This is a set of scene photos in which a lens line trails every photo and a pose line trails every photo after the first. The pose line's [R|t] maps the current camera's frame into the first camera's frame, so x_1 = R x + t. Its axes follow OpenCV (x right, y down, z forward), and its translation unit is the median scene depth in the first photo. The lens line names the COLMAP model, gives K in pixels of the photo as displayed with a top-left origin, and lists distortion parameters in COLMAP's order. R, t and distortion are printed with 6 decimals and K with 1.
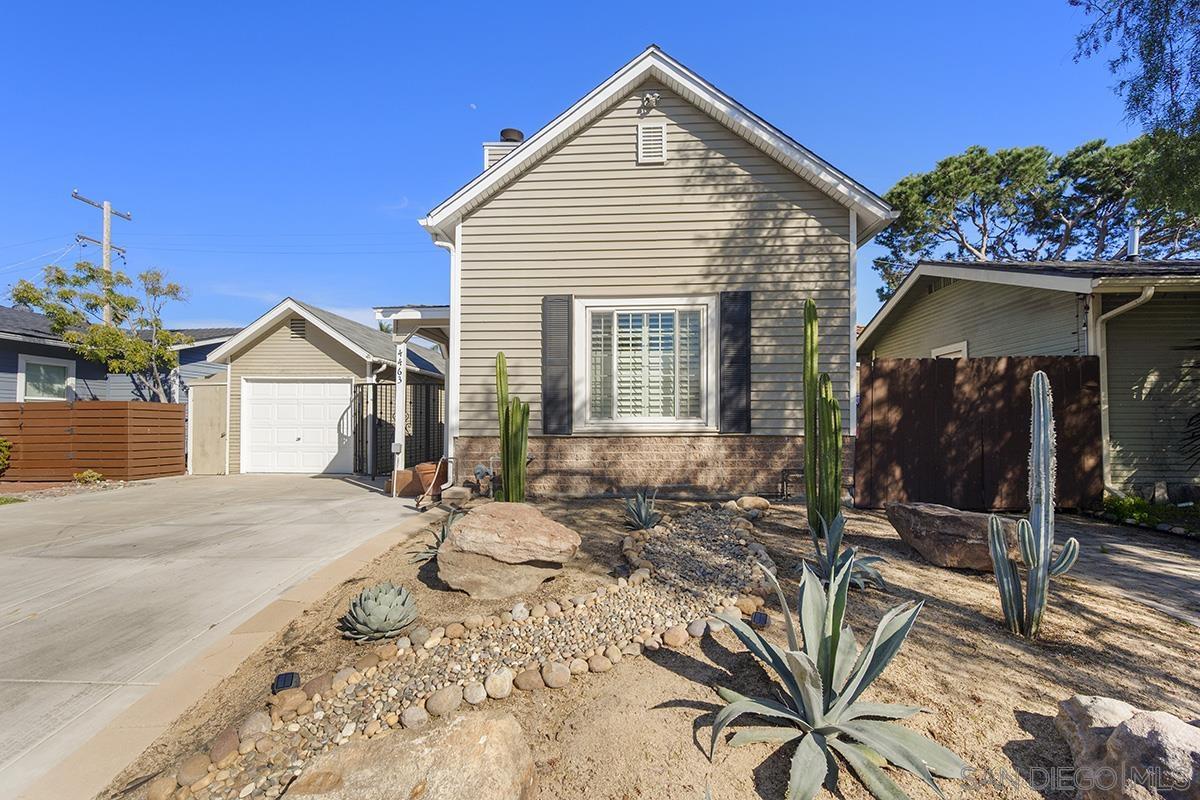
lens RADIAL K [[547.7, 0, 607.1], [0, 547.7, 412.2], [0, 0, 1]] dist [-0.001124, -0.000598]
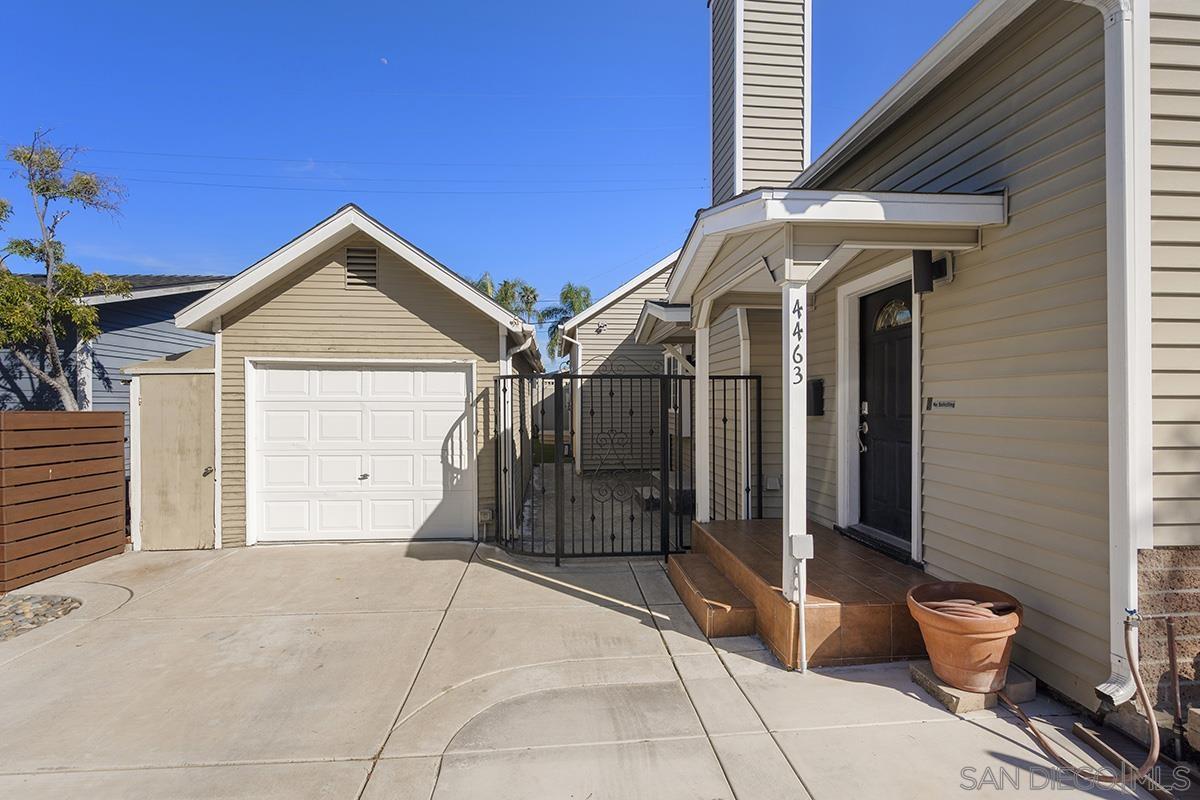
lens RADIAL K [[547.7, 0, 597.8], [0, 547.7, 400.2], [0, 0, 1]] dist [-0.001124, -0.000598]
pose [[0.989655, -0.001761, 0.143460, -0.412976], [-0.000753, 0.999847, 0.017466, -0.033898], [-0.143469, -0.017394, 0.989502, 0.441189]]
